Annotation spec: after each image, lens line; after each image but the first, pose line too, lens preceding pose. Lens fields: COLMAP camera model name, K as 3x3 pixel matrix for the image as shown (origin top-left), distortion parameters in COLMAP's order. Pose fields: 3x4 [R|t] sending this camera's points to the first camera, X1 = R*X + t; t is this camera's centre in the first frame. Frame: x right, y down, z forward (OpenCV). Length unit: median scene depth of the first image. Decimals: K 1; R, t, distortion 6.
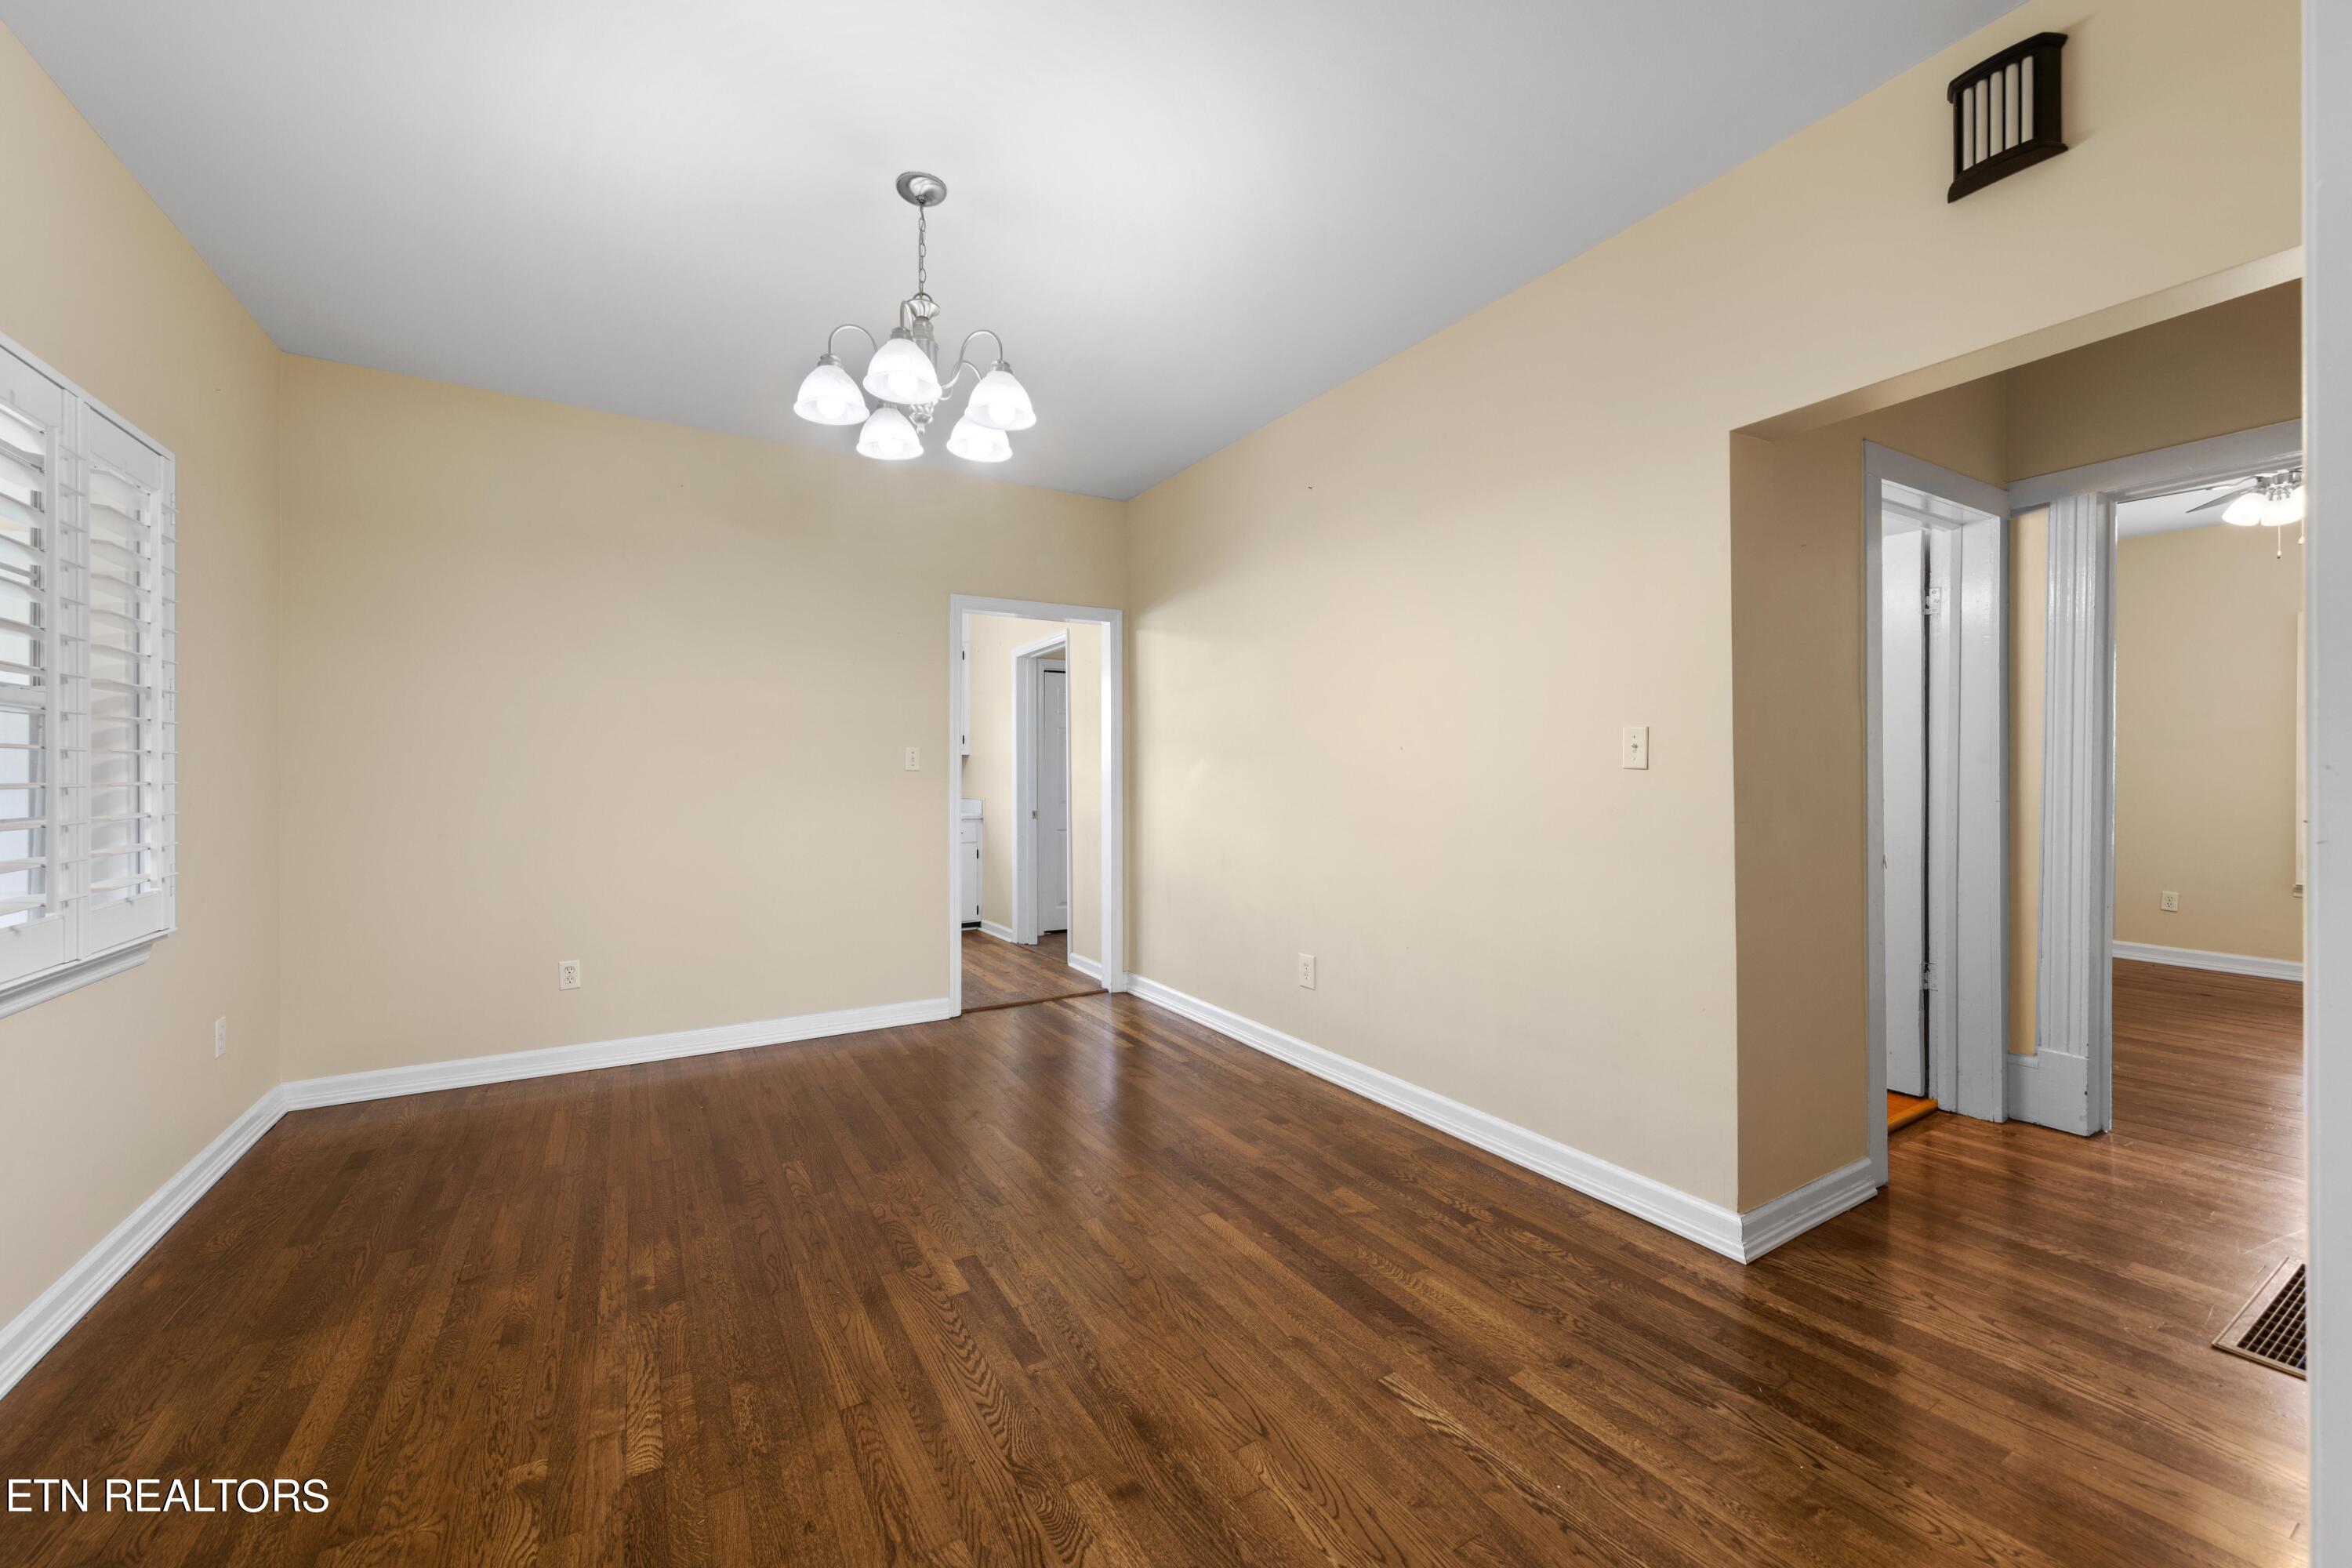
lens RADIAL K [[920.1, 0, 1162.8], [0, 920.1, 765.4], [0, 0, 1]] dist [0.004089, 0.000017]
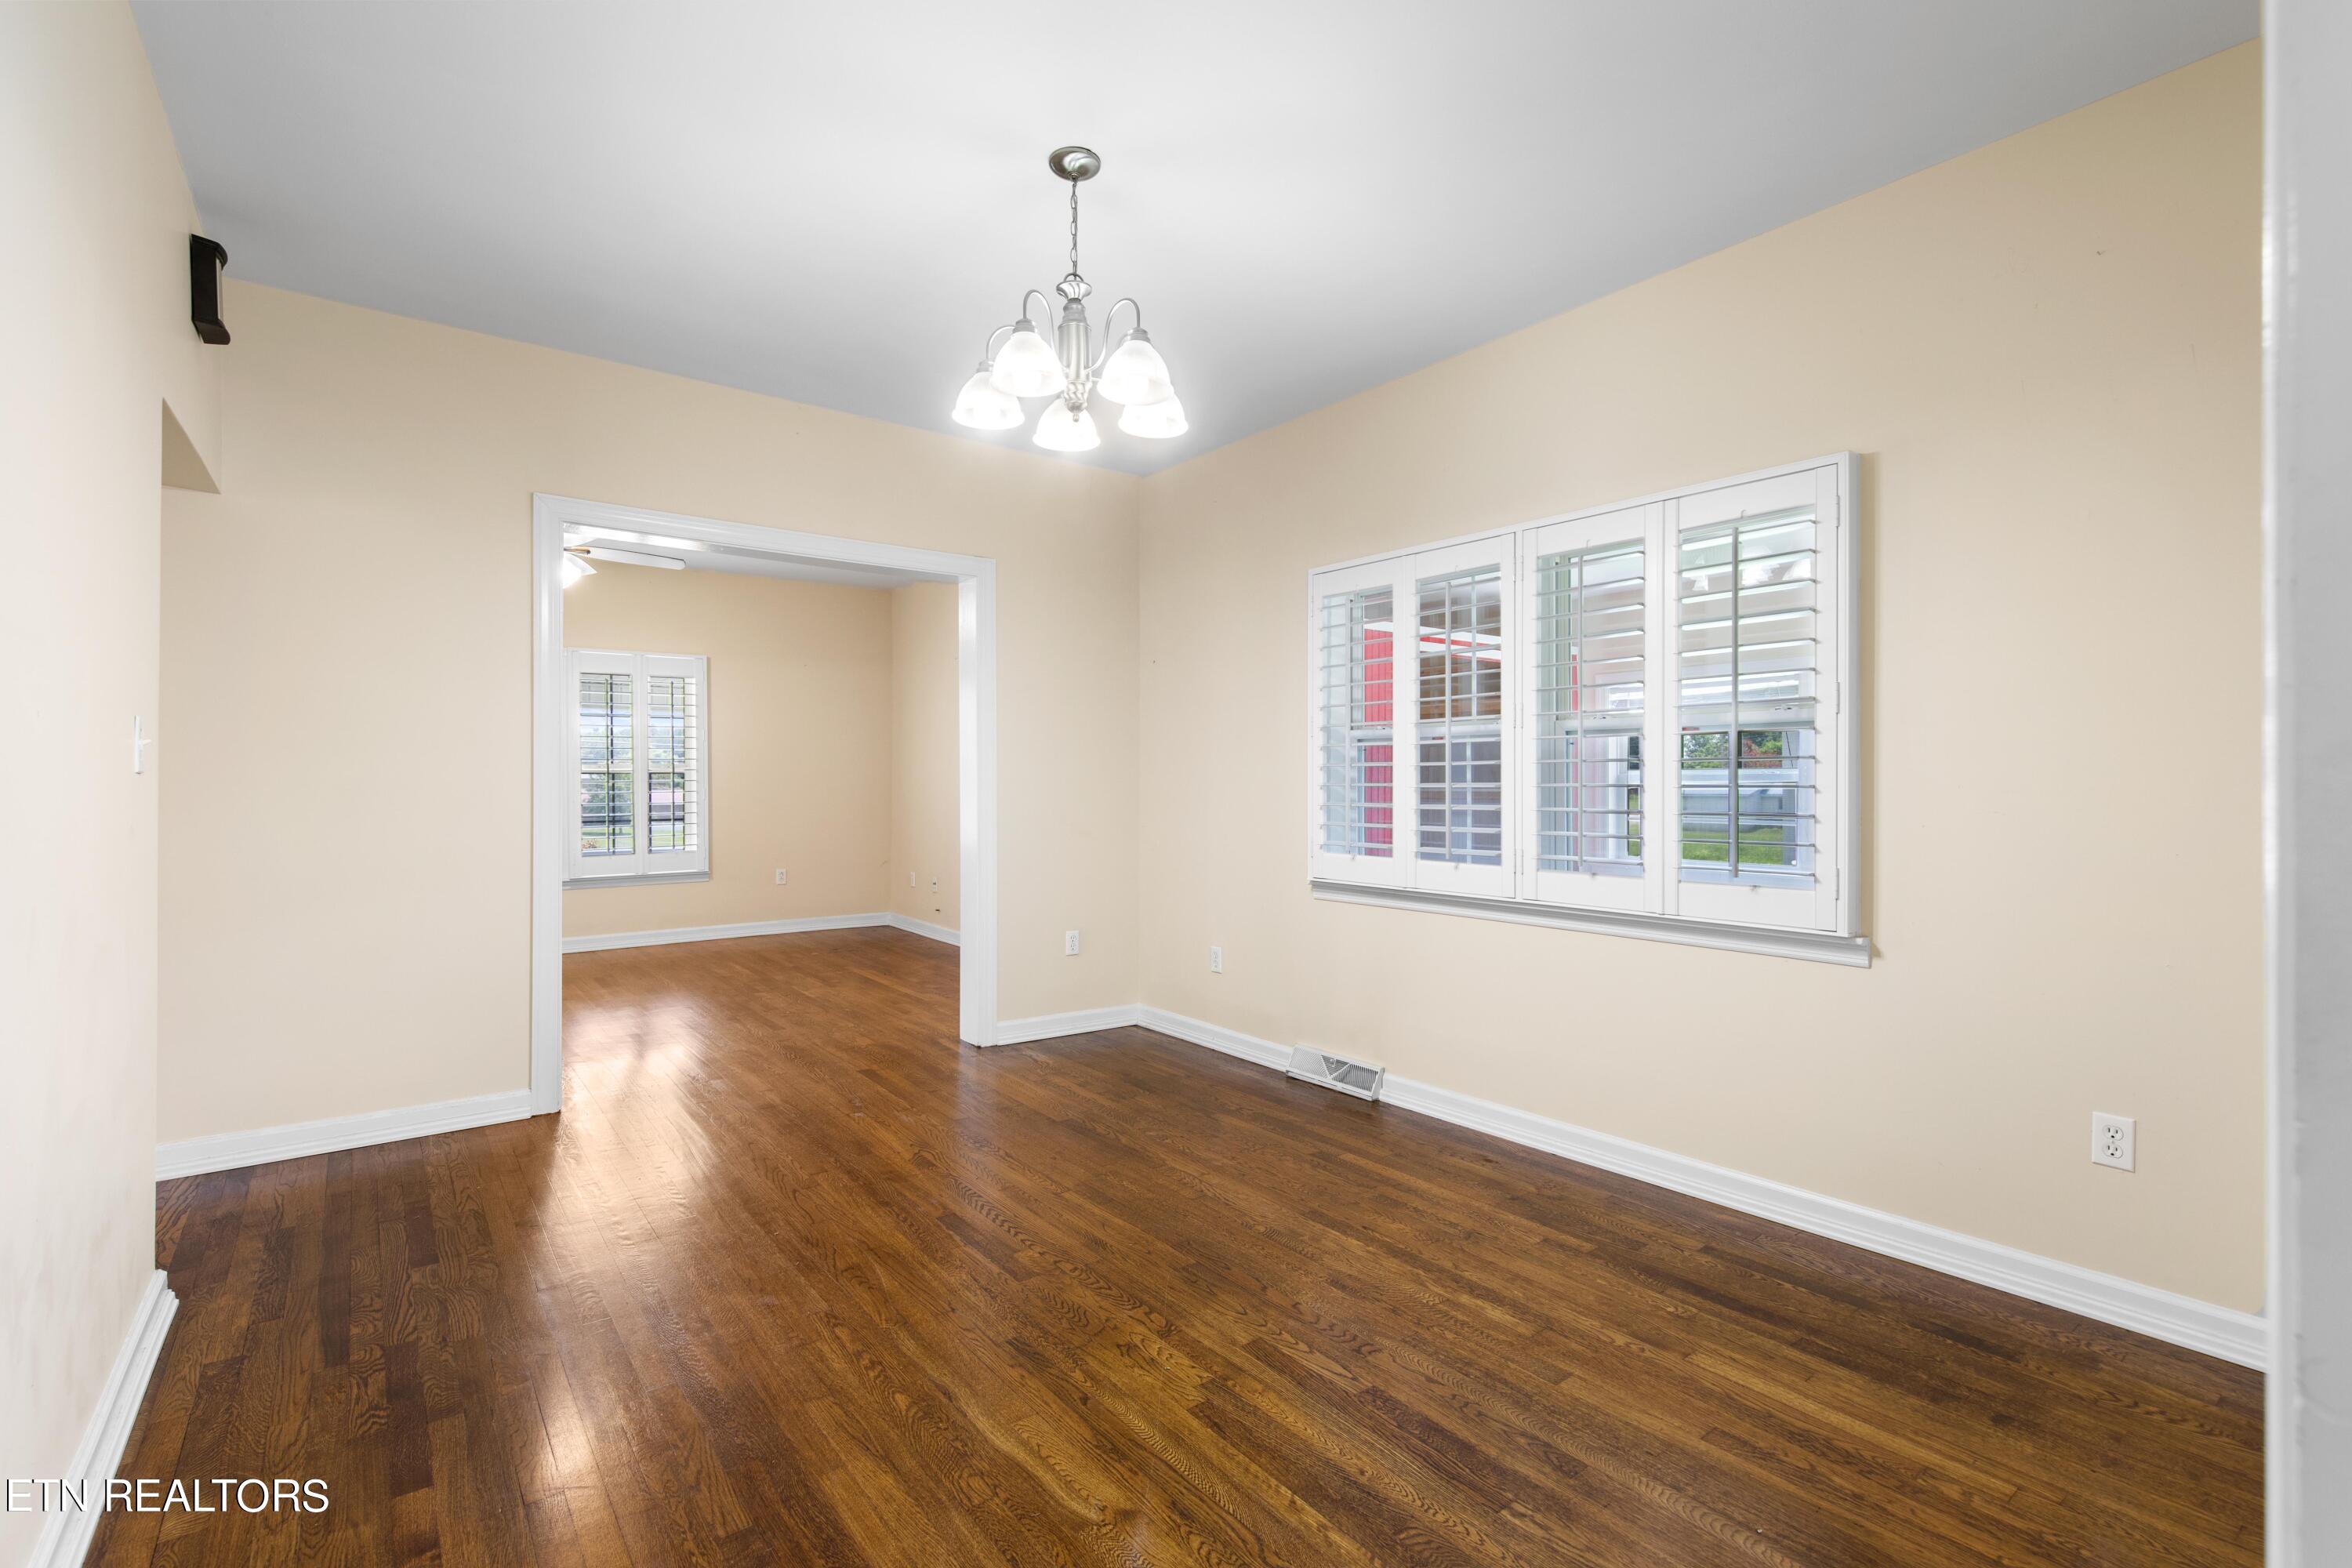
lens RADIAL K [[1033.4, 0, 1178.5], [0, 1033.4, 798.8], [0, 0, 1]] dist [0.002510, 0.000224]
pose [[-0.990461, 0.001871, -0.137783, -0.206937], [0.000298, 0.999935, 0.011432, 0.015095], [0.137796, 0.011282, -0.990396, 1.952123]]
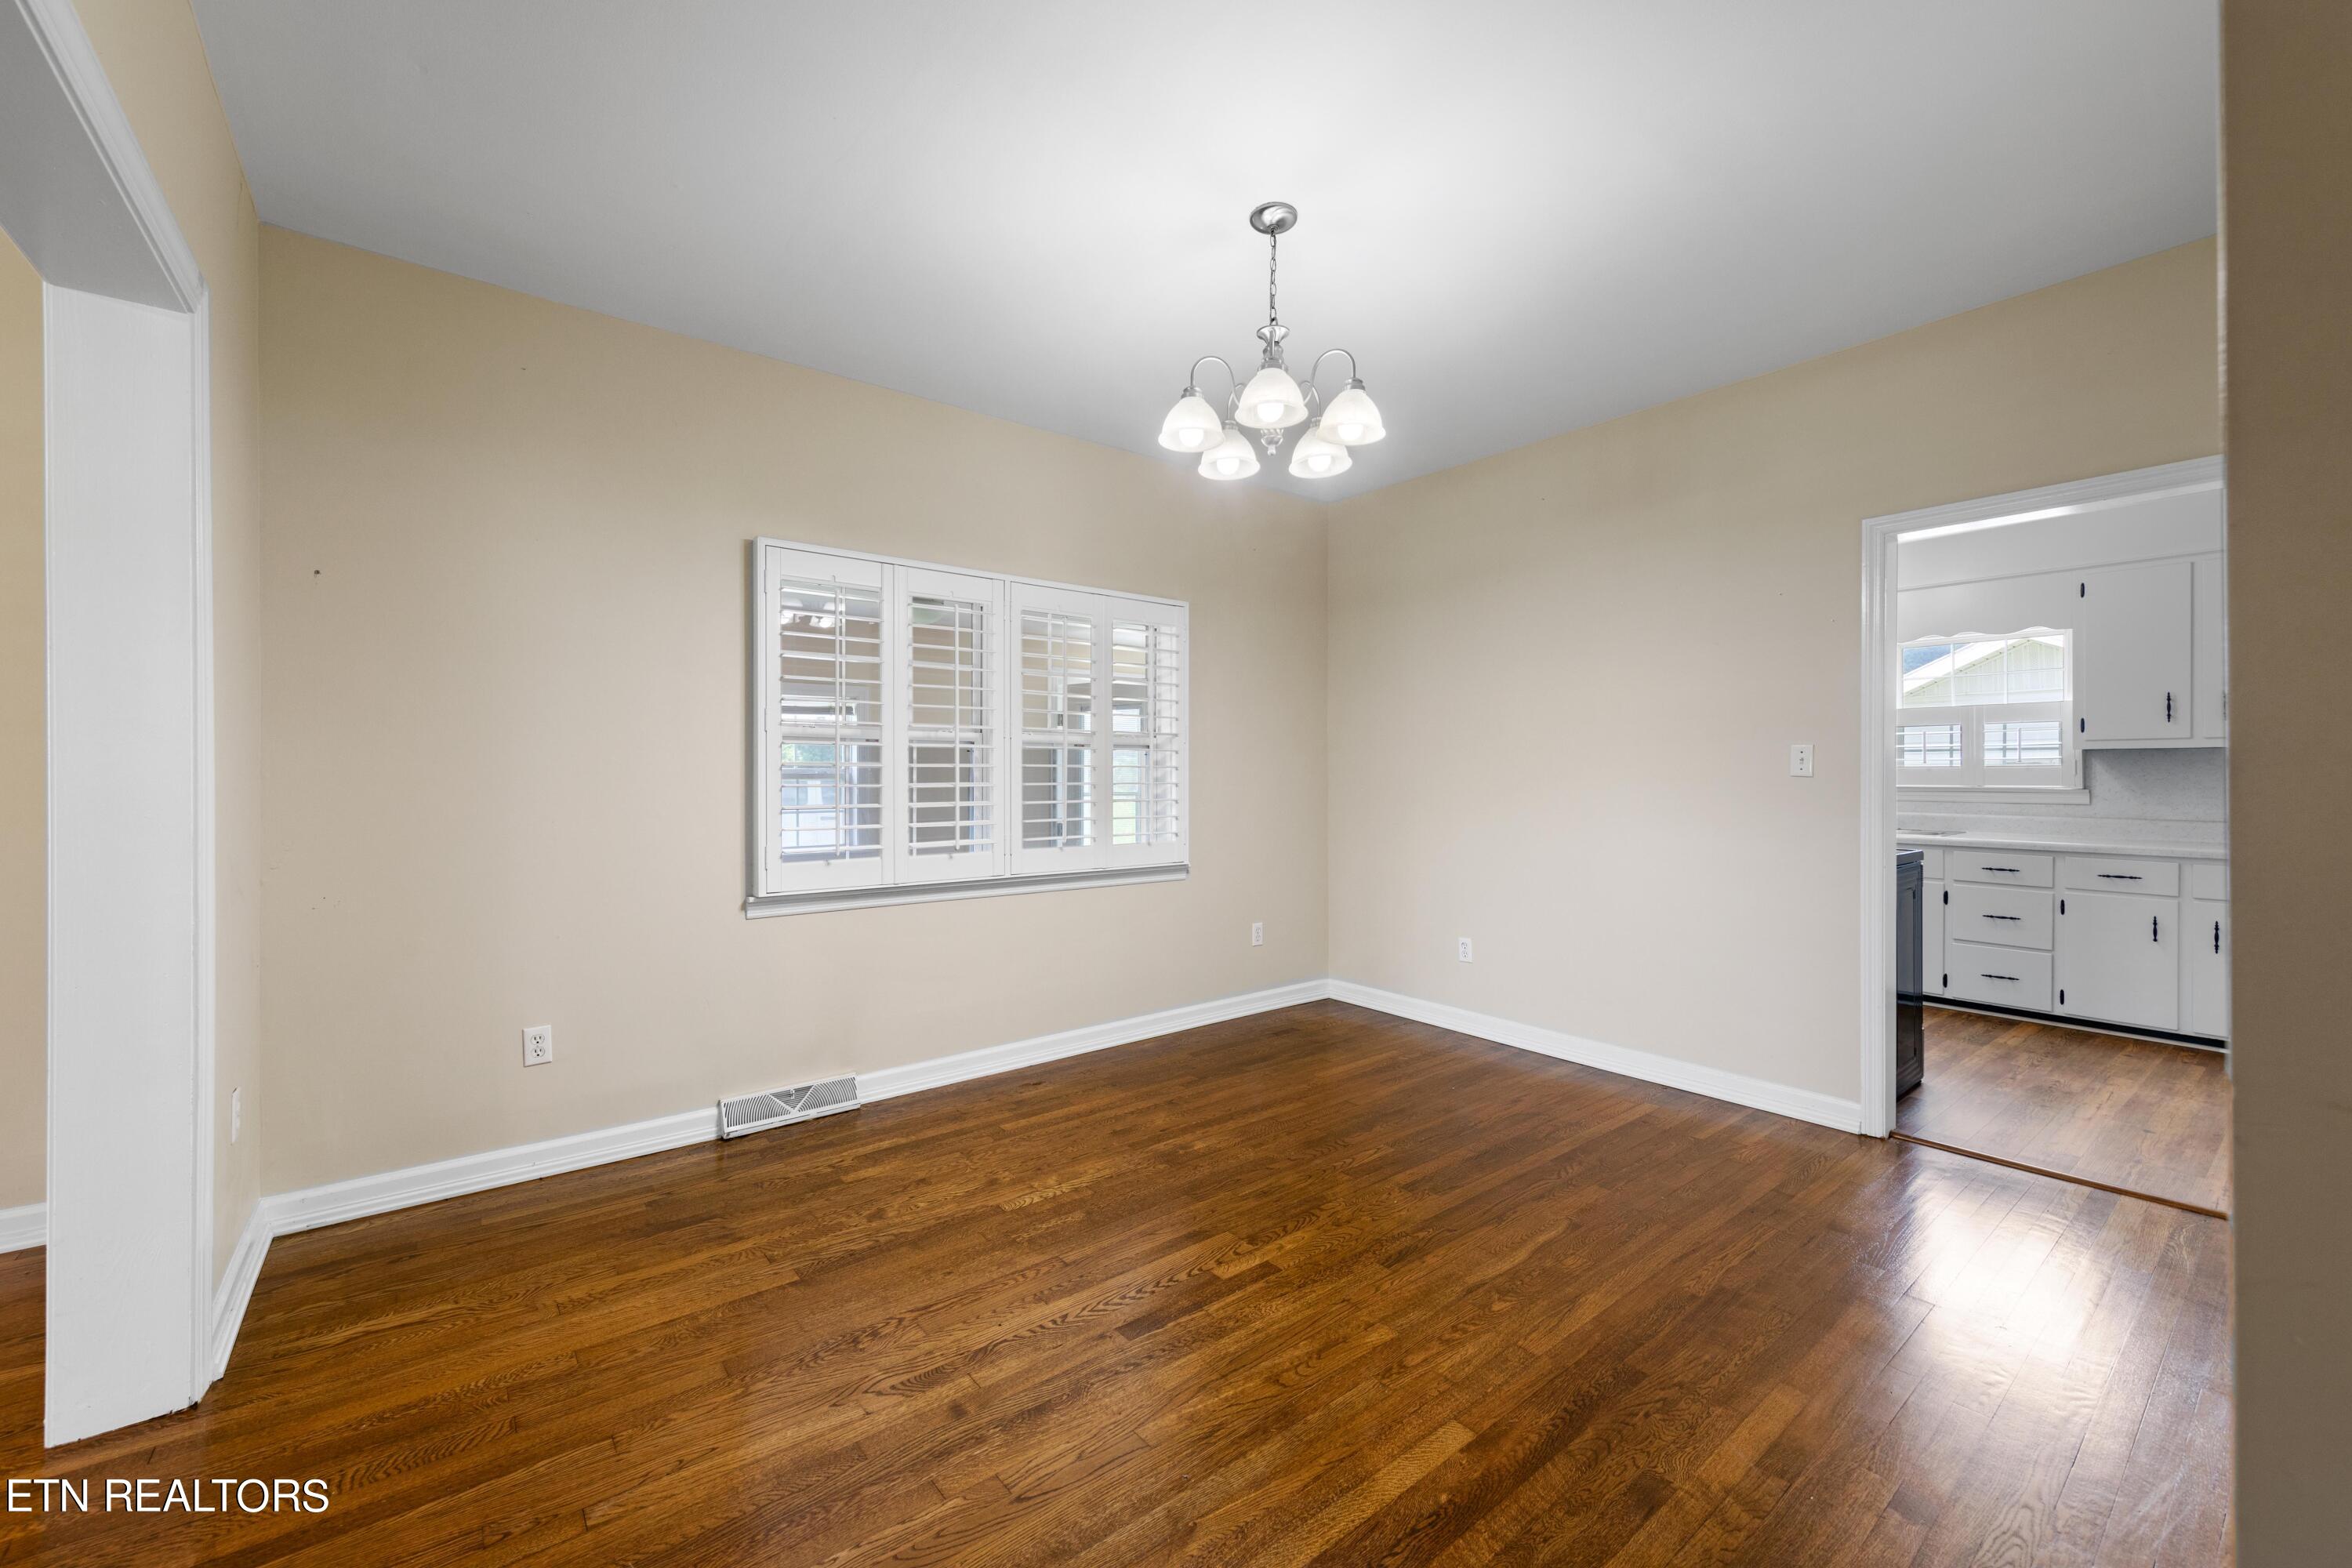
lens RADIAL K [[920.1, 0, 1153.5], [0, 920.1, 785.6], [0, 0, 1]] dist [0.004089, 0.000017]
pose [[0.120718, 0.014551, -0.992580, 0.708530], [0.008270, 0.999843, 0.015663, -0.006389], [0.992652, -0.010100, 0.120578, 0.701128]]
